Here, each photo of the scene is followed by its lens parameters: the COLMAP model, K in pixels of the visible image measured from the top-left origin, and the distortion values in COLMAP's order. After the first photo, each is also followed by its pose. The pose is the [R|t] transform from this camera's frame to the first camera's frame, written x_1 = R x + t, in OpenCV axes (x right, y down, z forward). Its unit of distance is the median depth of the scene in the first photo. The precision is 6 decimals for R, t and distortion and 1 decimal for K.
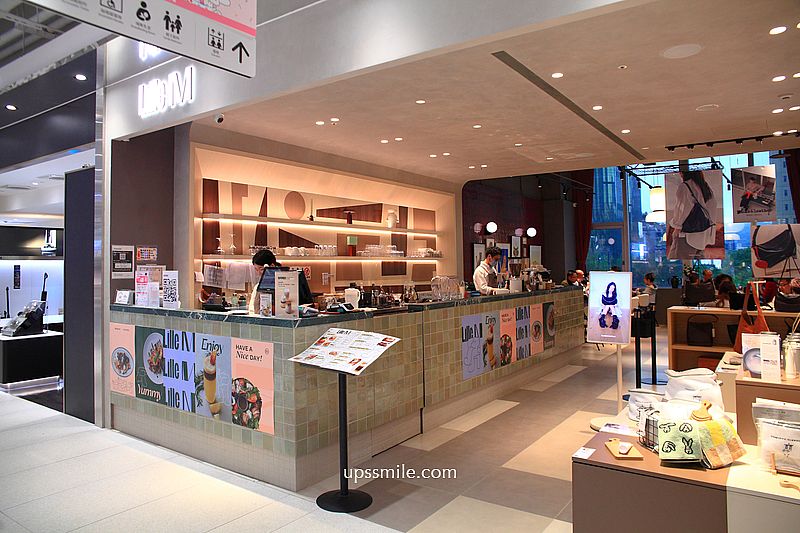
lens RADIAL K [[602.8, 0, 338.1], [0, 602.8, 269.6], [0, 0, 1]] dist [-0.075758, 0.001000]
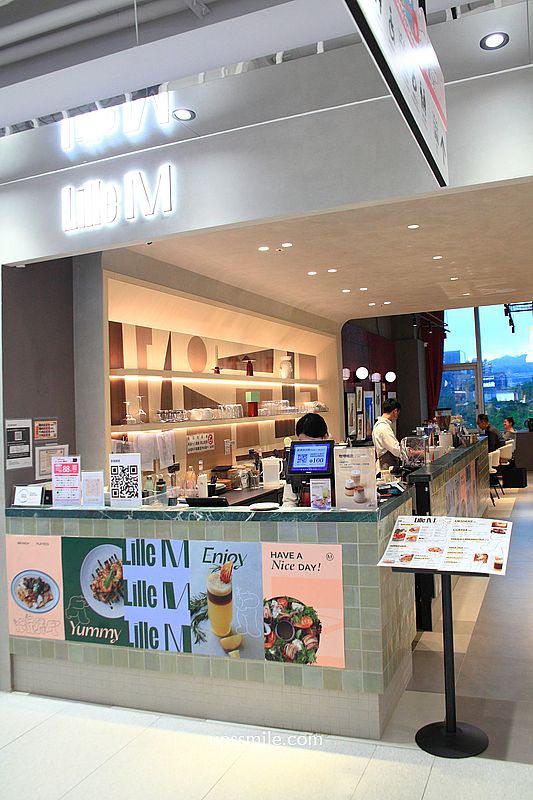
lens RADIAL K [[708.3, 0, 266.5], [0, 708.3, 400.0], [0, 0, 1]] dist [-0.073849, 0.013387]
pose [[0.948721, -0.042402, 0.313258, -0.311295], [0.051739, 0.998428, -0.021547, -0.028206], [-0.311852, 0.036650, 0.949424, 0.135062]]
